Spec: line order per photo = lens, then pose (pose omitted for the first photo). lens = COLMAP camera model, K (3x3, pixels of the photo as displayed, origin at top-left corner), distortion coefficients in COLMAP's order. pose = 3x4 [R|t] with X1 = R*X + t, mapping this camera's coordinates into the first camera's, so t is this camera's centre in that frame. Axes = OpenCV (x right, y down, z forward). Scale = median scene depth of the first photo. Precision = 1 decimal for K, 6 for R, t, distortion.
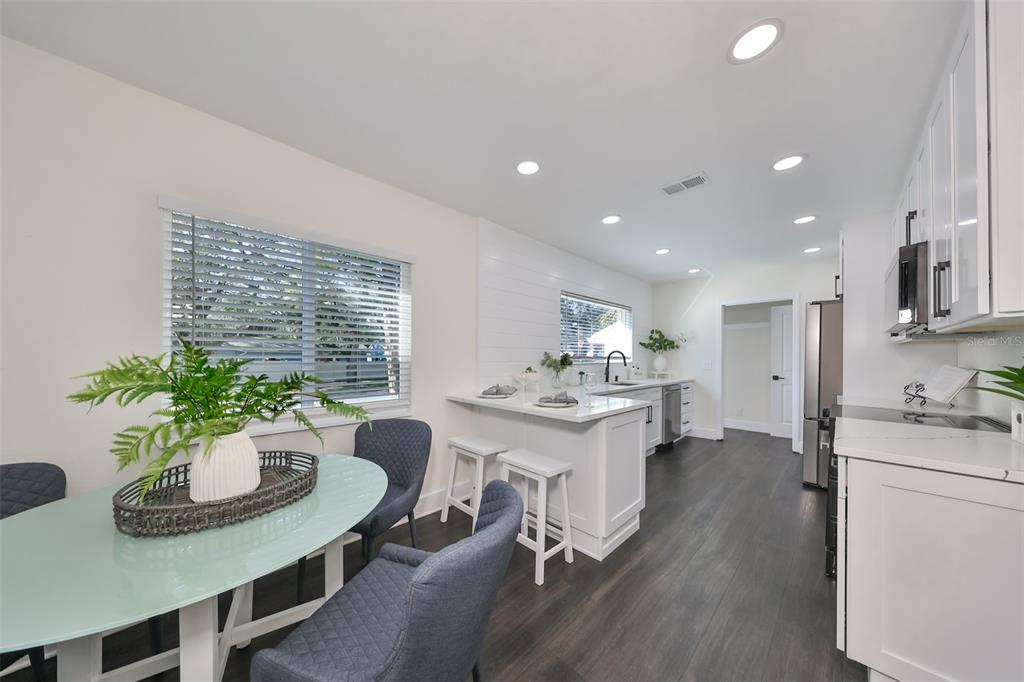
lens RADIAL K [[315.5, 0, 495.7], [0, 315.5, 359.8], [0, 0, 1]] dist [-0.001625, -0.000038]
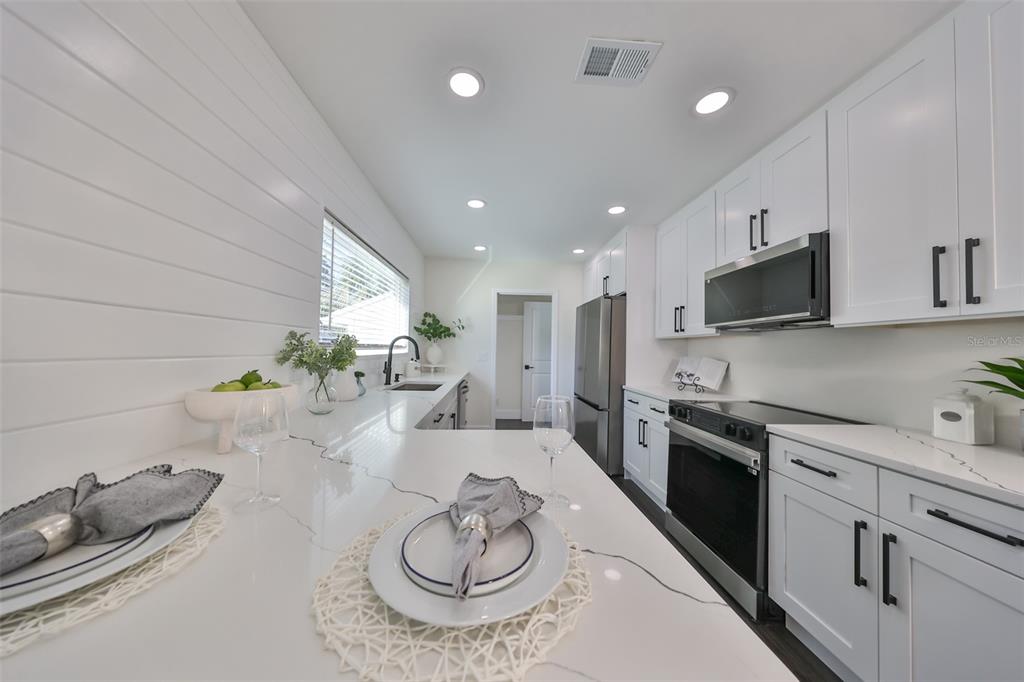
lens RADIAL K [[315.5, 0, 517.2], [0, 315.5, 345.5], [0, 0, 1]] dist [-0.001625, -0.000038]
pose [[0.617452, 0.017401, 0.786416, 0.009410], [-0.010302, 0.999848, -0.014035, -0.002112], [-0.786541, 0.000564, 0.617538, 0.374937]]
